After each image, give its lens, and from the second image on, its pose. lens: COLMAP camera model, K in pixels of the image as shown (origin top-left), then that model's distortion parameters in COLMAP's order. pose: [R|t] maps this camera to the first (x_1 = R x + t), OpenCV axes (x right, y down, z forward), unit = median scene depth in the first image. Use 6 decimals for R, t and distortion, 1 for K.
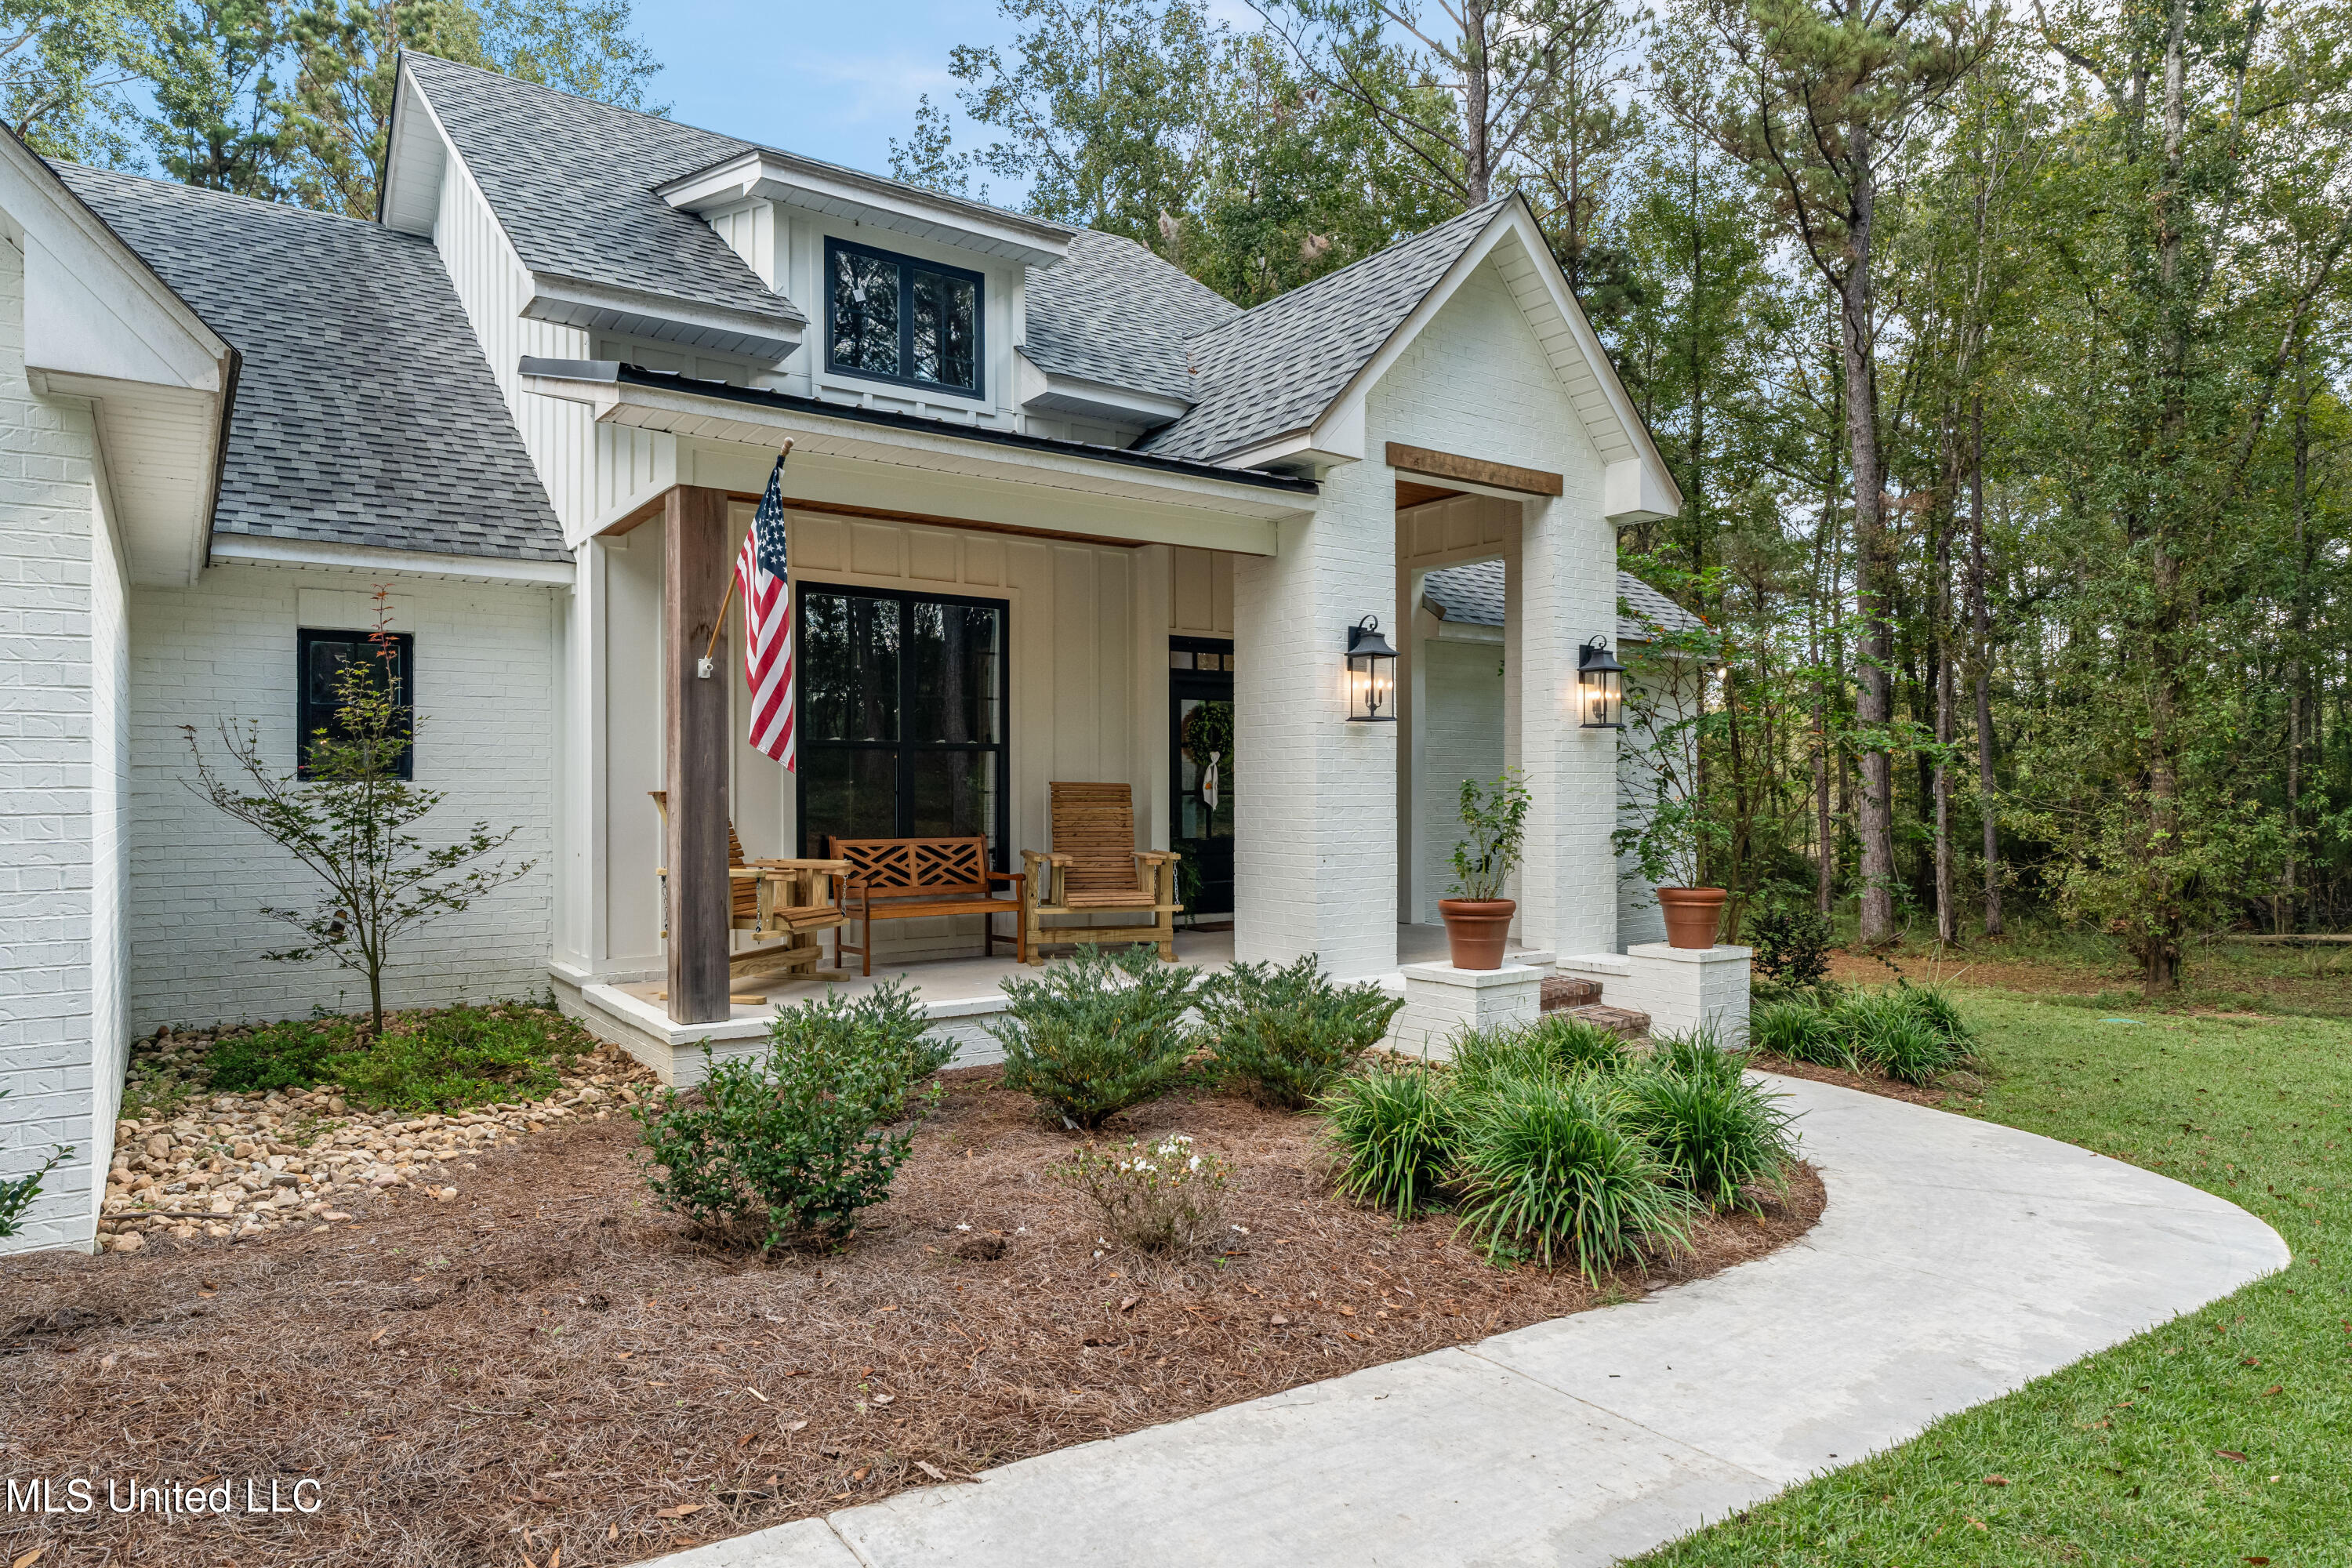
lens RADIAL K [[1410.1, 0, 1176.0], [0, 1410.1, 784.0], [0, 0, 1]] dist [-0.001078, -0.000176]
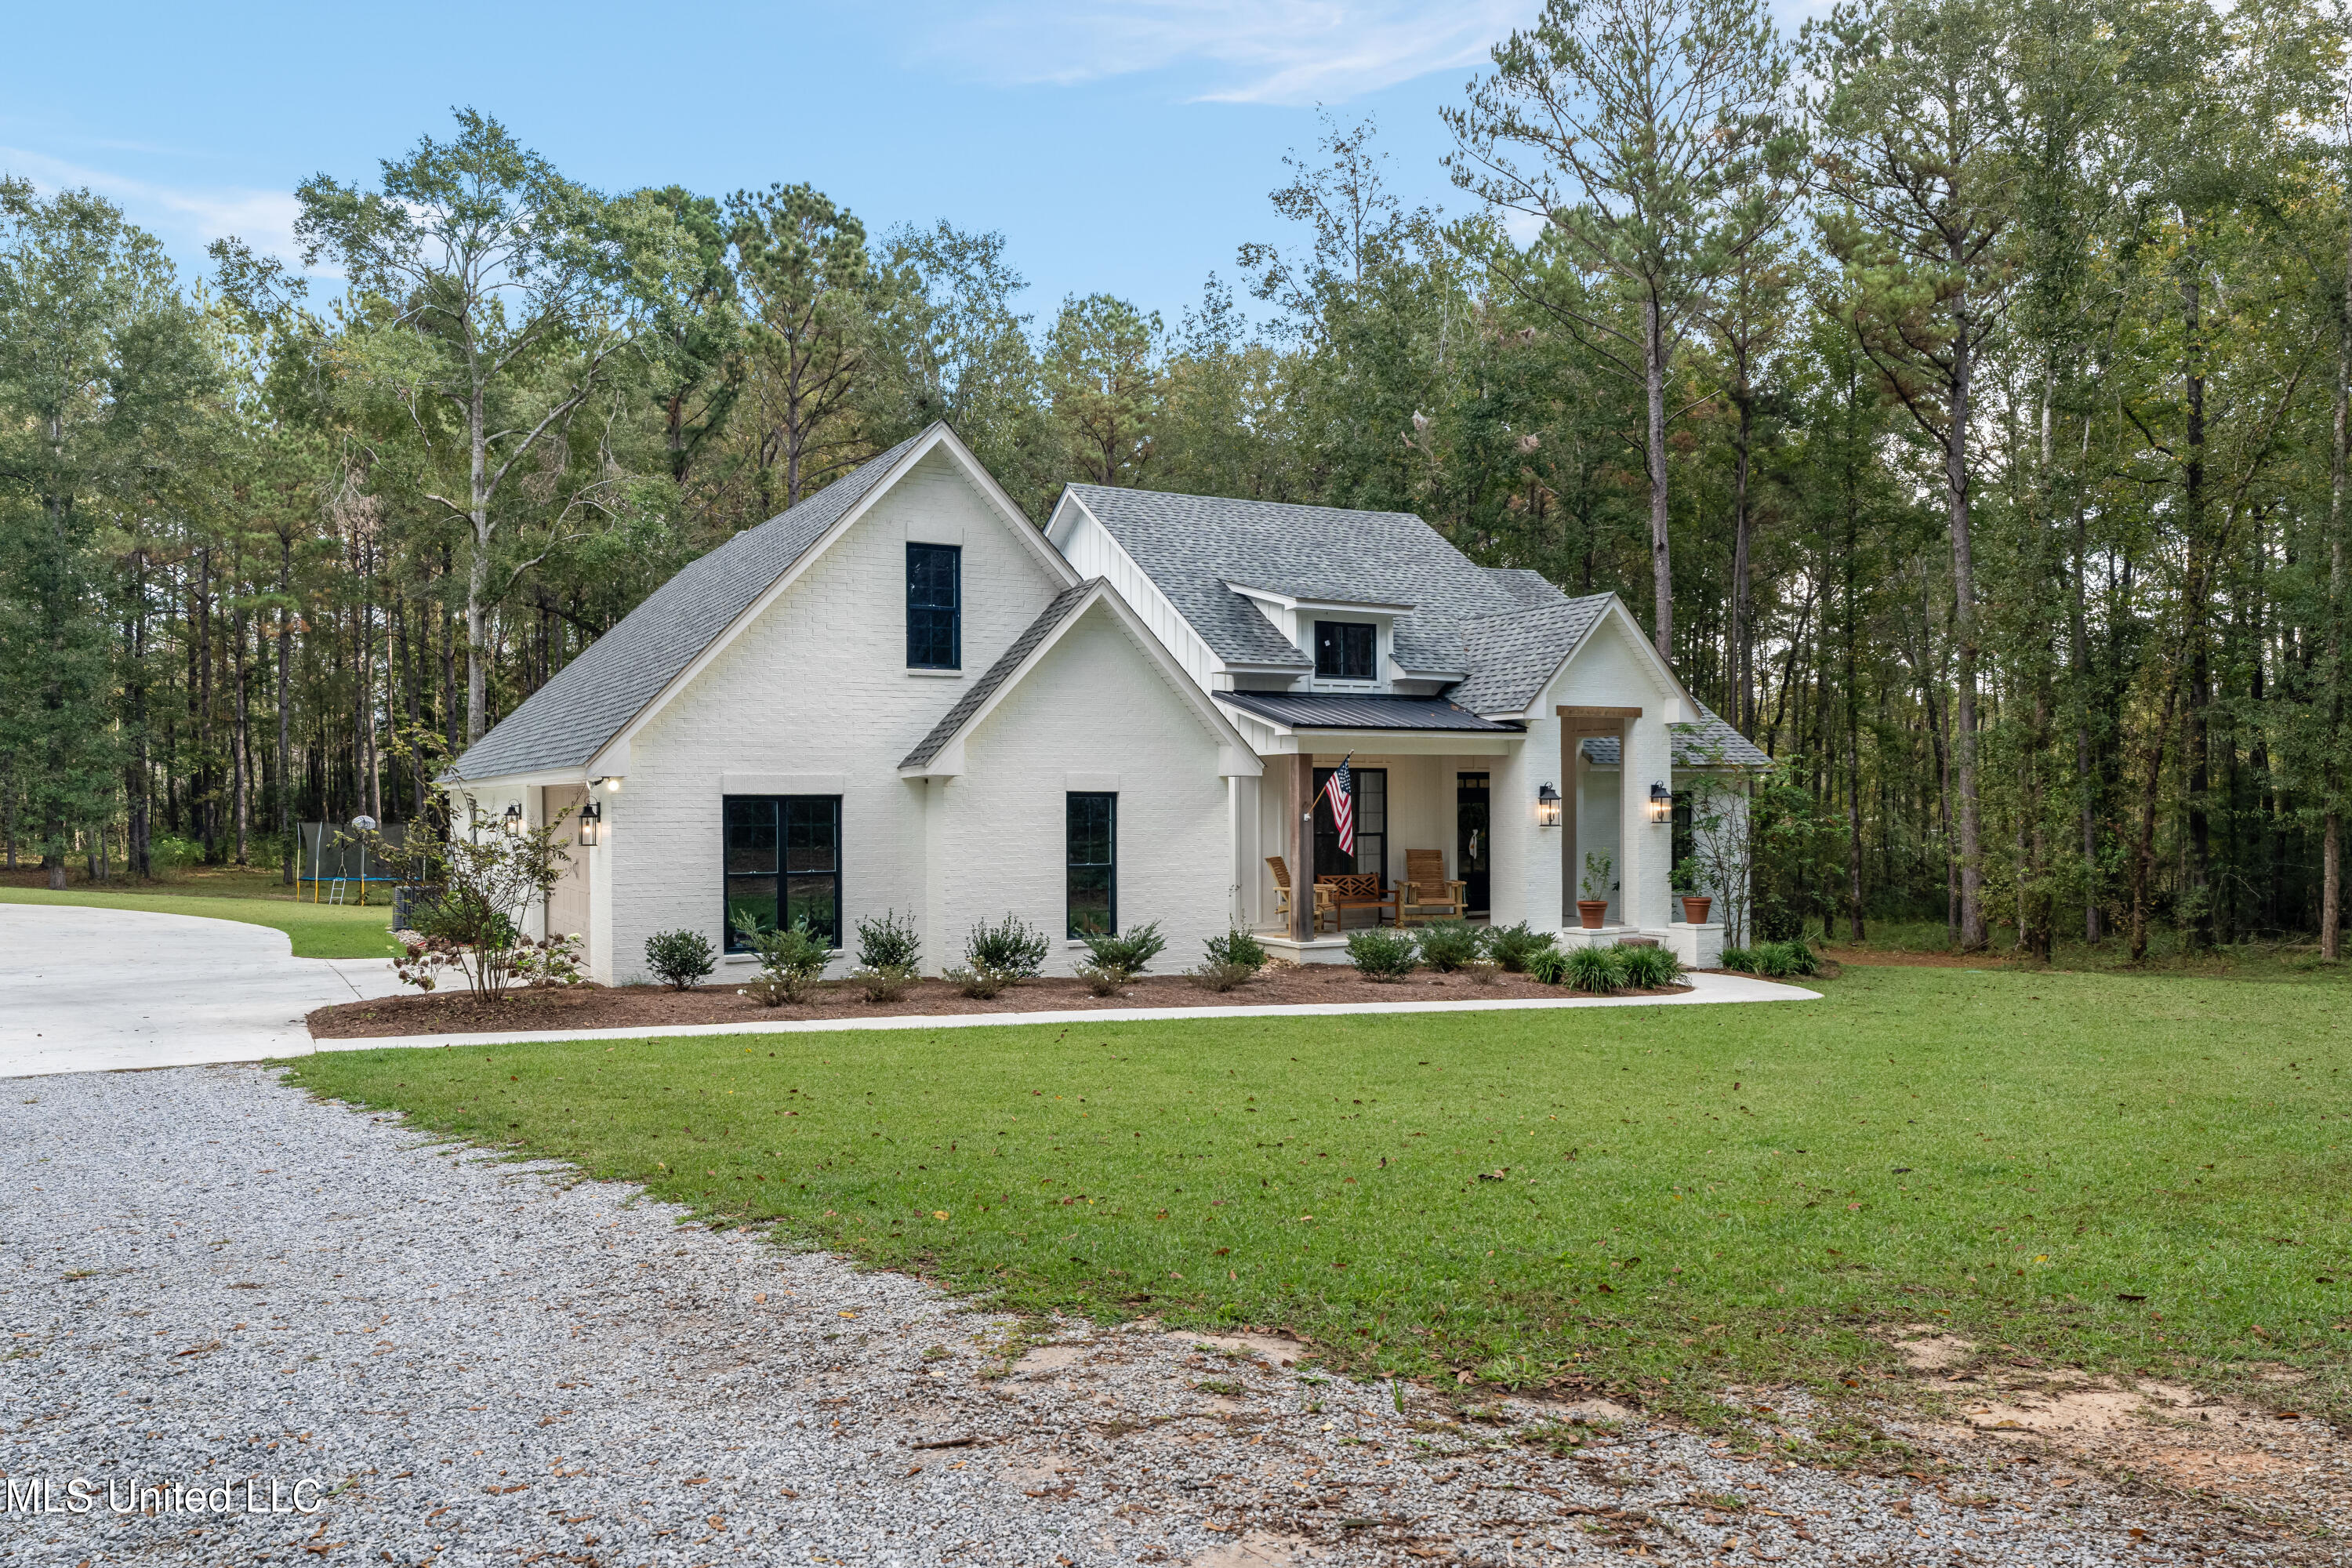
lens RADIAL K [[1625.1, 0, 1170.3], [0, 1625.1, 830.5], [0, 0, 1]] dist [0.004933, -0.000007]
pose [[0.992628, -0.003644, -0.121149, -0.149639], [0.006859, 0.999635, 0.026131, -0.103014], [0.121009, -0.026769, 0.992290, -1.631504]]
